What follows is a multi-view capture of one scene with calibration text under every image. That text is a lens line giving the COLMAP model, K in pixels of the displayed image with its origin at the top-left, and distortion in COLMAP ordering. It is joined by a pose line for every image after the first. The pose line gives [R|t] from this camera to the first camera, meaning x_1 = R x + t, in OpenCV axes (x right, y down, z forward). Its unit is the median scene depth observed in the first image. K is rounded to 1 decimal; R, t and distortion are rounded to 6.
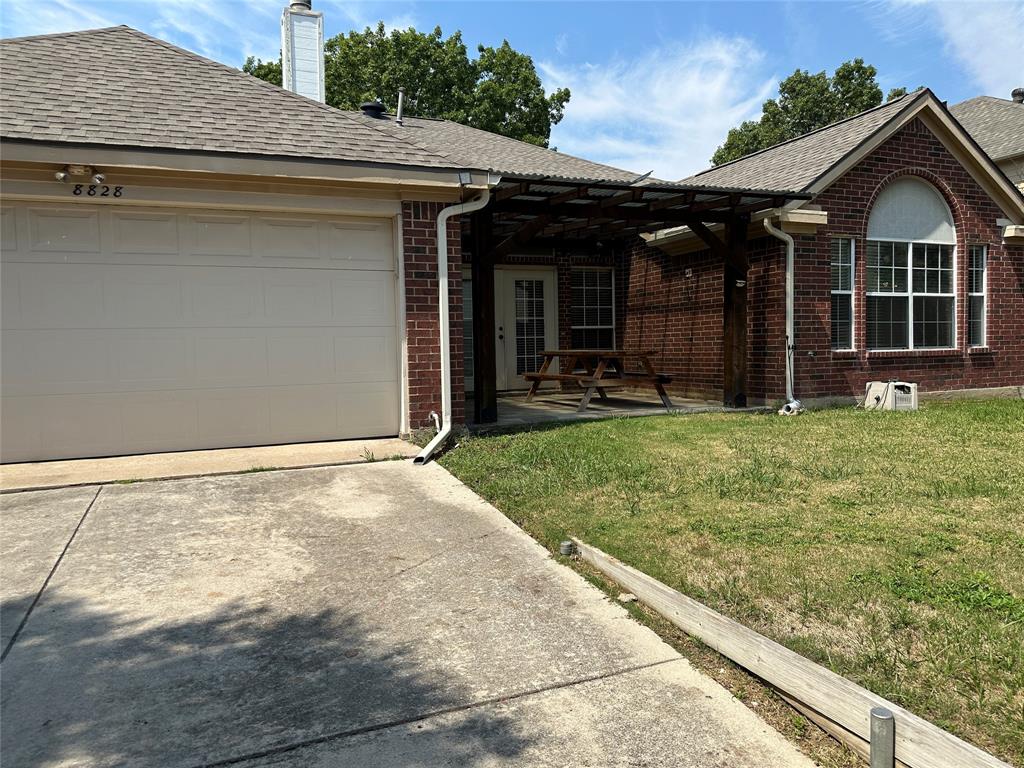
lens RADIAL K [[729.1, 0, 510.4], [0, 729.1, 385.2], [0, 0, 1]] dist [0.092896, -0.138245]
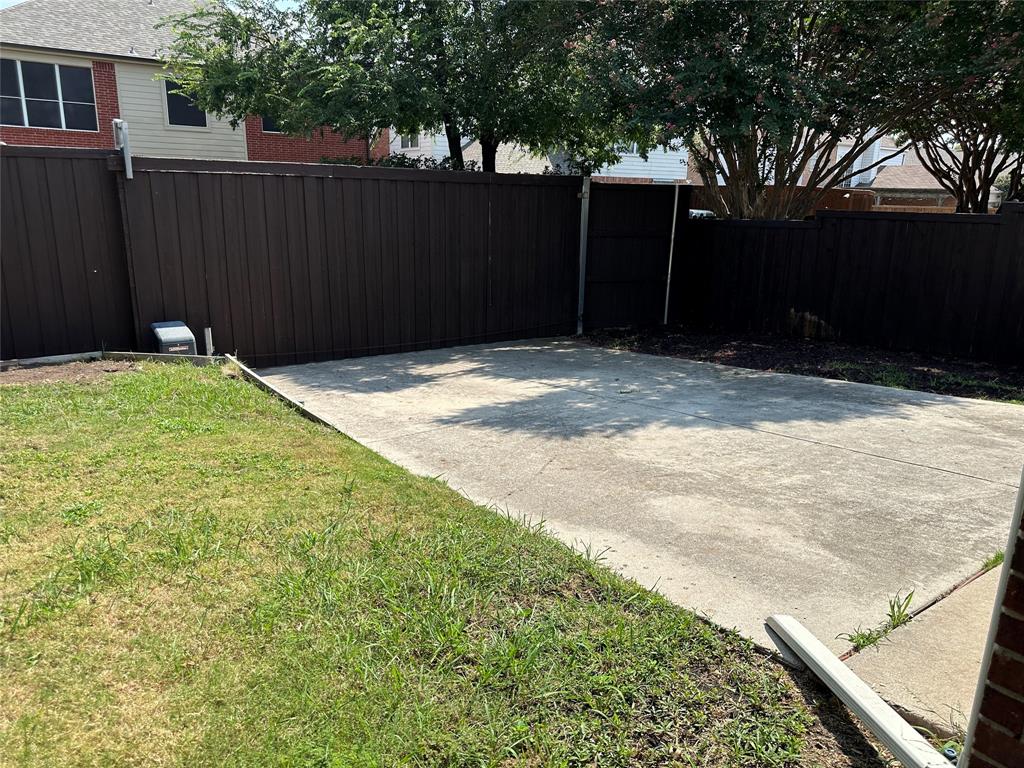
lens RADIAL K [[729.1, 0, 510.4], [0, 729.1, 385.2], [0, 0, 1]] dist [0.092896, -0.138245]
pose [[-0.975676, 0.058256, -0.211336, 0.120882], [-0.008708, 0.952983, 0.302898, -0.170044], [0.219046, 0.297371, -0.929295, 1.400693]]
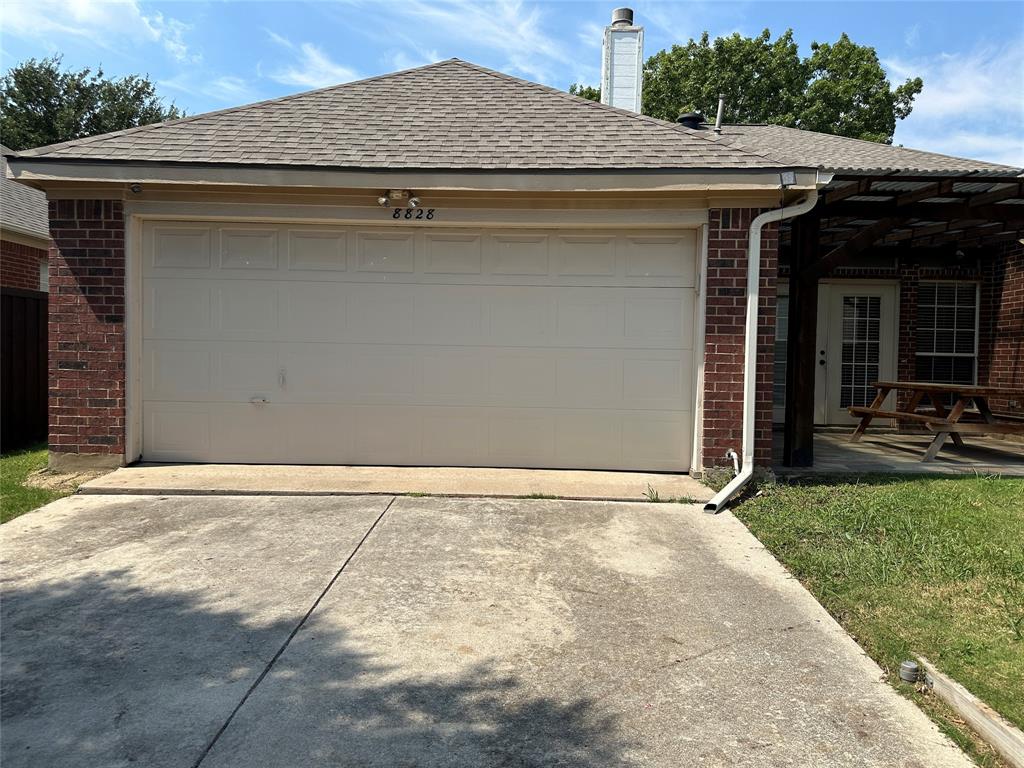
lens RADIAL K [[729.1, 0, 510.4], [0, 729.1, 385.2], [0, 0, 1]] dist [0.092896, -0.138245]
pose [[0.916791, 0.050258, -0.396193, -0.006319], [-0.058667, 0.998236, -0.009126, -0.019626], [0.395035, 0.031610, 0.918122, 0.114378]]
